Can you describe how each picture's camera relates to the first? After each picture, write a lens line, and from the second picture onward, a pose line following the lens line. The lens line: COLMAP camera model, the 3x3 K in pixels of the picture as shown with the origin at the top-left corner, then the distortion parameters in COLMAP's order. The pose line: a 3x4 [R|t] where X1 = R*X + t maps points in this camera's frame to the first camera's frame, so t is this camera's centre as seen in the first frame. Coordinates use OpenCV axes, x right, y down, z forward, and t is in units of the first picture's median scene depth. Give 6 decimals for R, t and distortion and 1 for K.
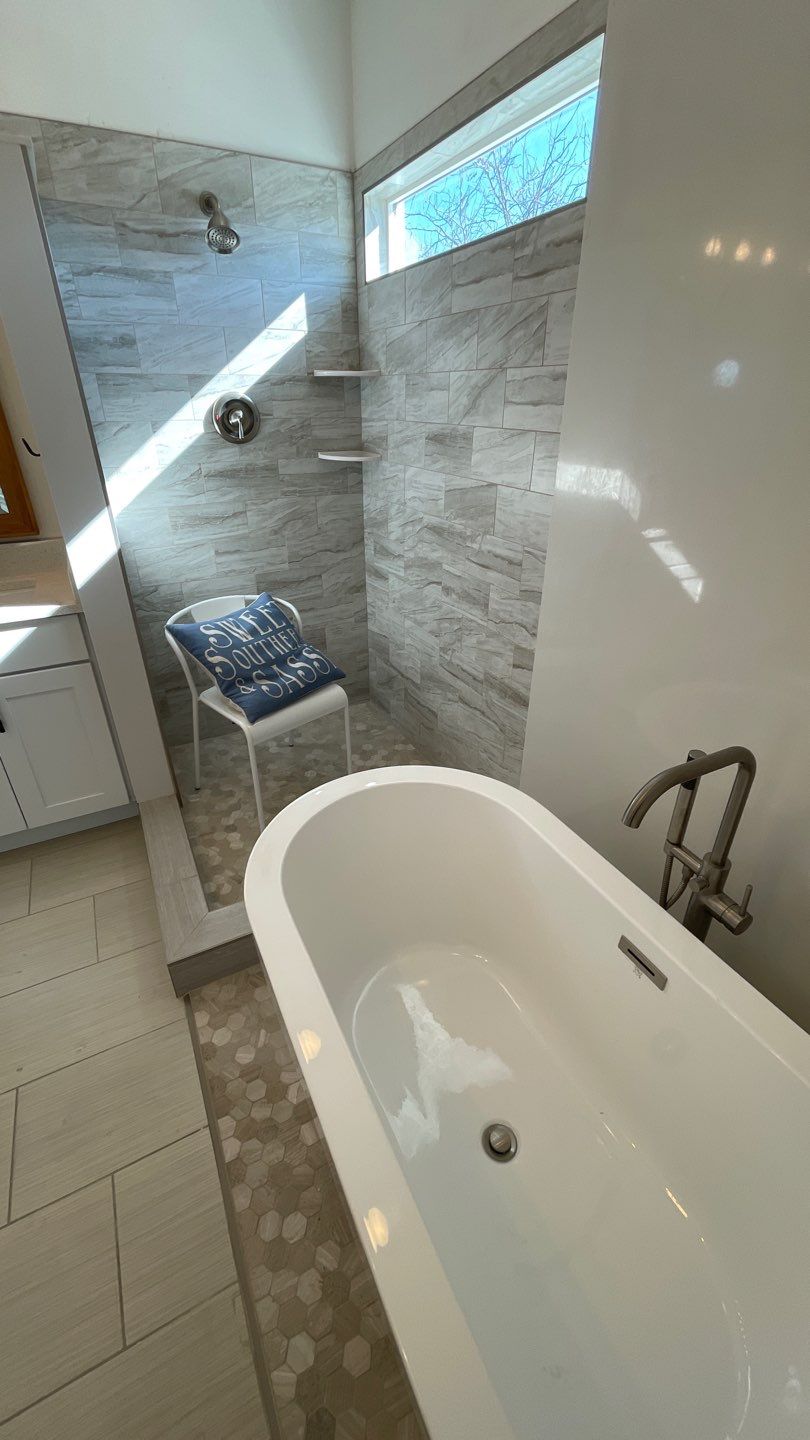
lens RADIAL K [[588.4, 0, 396.9], [0, 588.4, 721.6], [0, 0, 1]] dist [-0.009040, 0.004250]
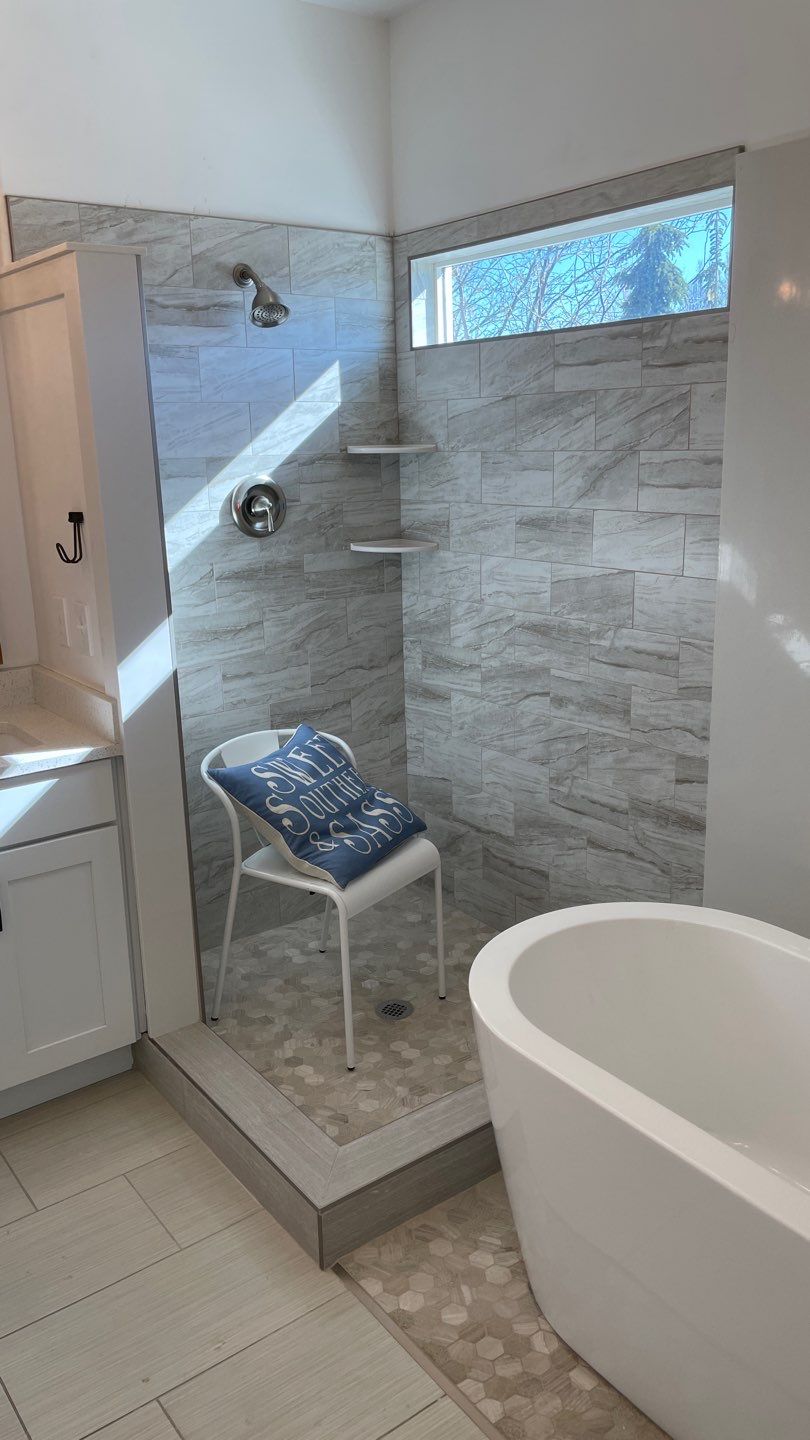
lens RADIAL K [[1101.8, 0, 397.8], [0, 1101.8, 715.2], [0, 0, 1]] dist [0.121392, -0.189611]
pose [[0.986581, -0.066139, 0.149279, -0.360883], [0.101917, 0.963751, -0.246569, 0.138619], [-0.127560, 0.258474, 0.957559, -0.384344]]
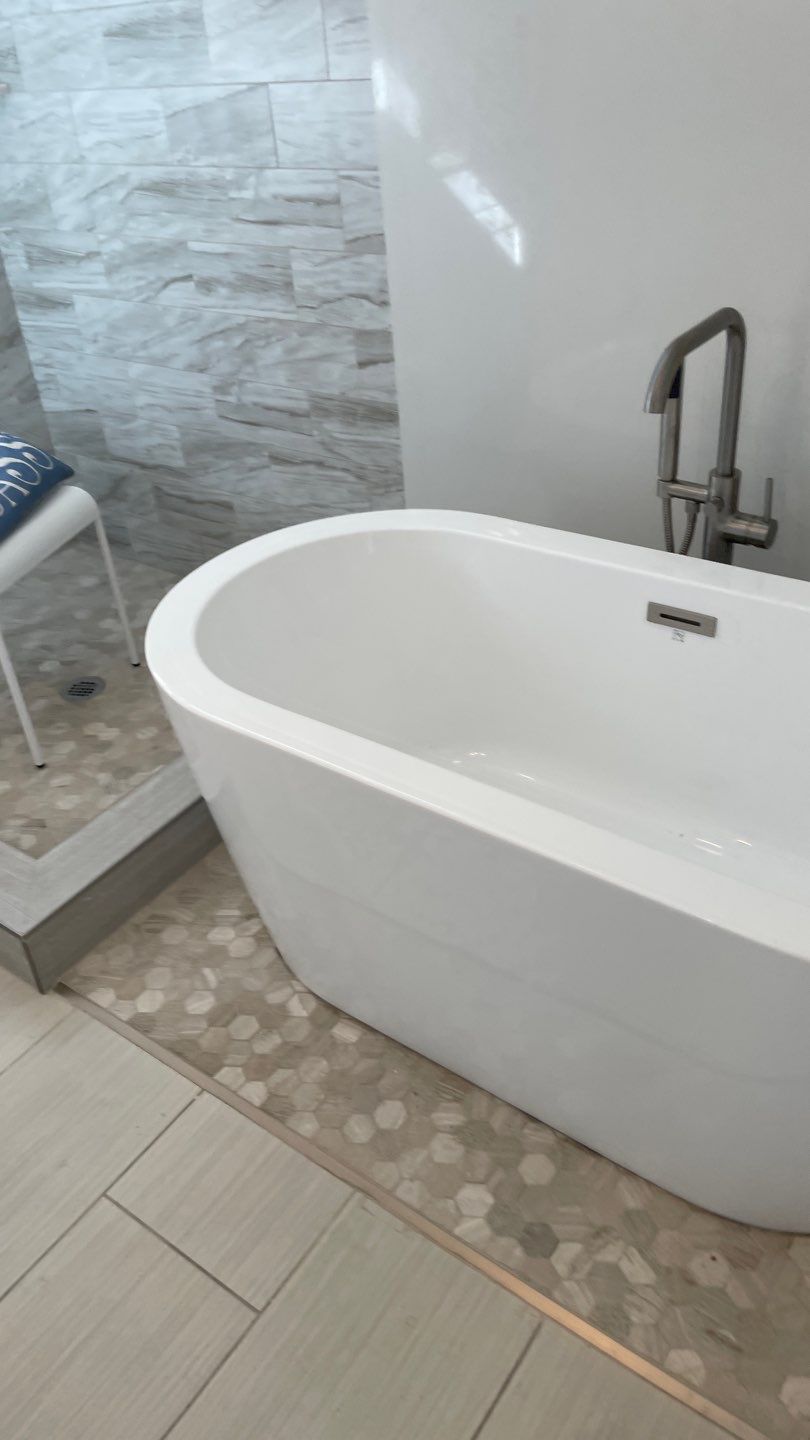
lens RADIAL K [[1089.1, 0, 395.1], [0, 1089.1, 710.6], [0, 0, 1]] dist [0.056327, -0.091376]
pose [[0.889820, -0.310856, 0.334051, -0.275529], [0.288595, 0.950435, 0.115702, 0.132708], [-0.353460, -0.006548, 0.935427, -0.162982]]
